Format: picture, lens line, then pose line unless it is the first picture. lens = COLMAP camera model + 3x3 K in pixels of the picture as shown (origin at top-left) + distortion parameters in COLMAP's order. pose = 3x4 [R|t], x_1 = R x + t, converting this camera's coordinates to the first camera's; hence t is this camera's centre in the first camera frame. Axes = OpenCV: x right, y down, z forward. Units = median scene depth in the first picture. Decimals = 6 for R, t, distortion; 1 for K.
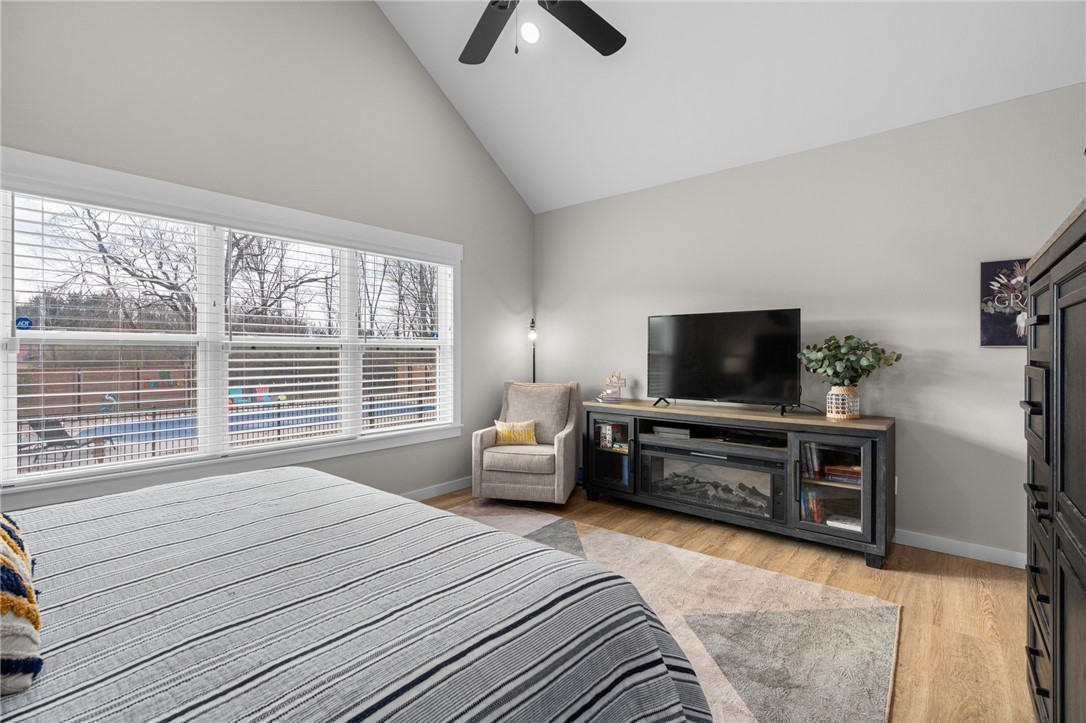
lens RADIAL K [[487.5, 0, 544.4], [0, 487.5, 358.6], [0, 0, 1]] dist [0.001073, 0.000401]
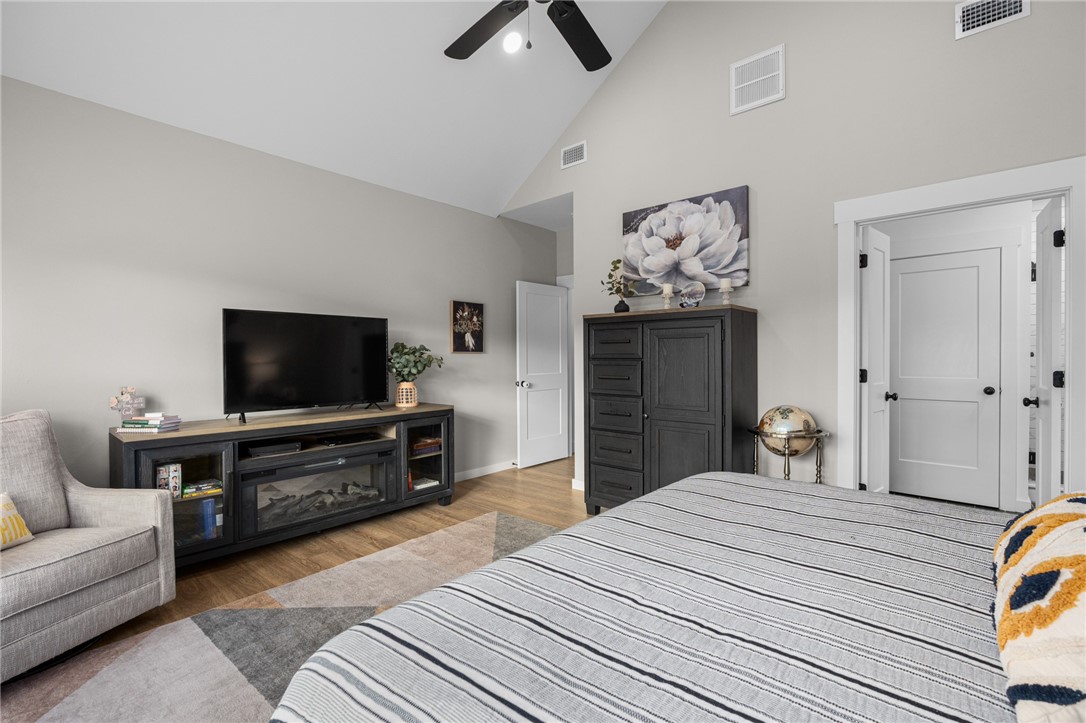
lens RADIAL K [[487.5, 0, 544.4], [0, 487.5, 358.6], [0, 0, 1]] dist [0.001073, 0.000401]
pose [[0.027063, -0.007086, 0.999609, -0.678278], [0.012953, 0.999893, 0.006738, -0.009128], [-0.999550, 0.012765, 0.027152, 0.602586]]
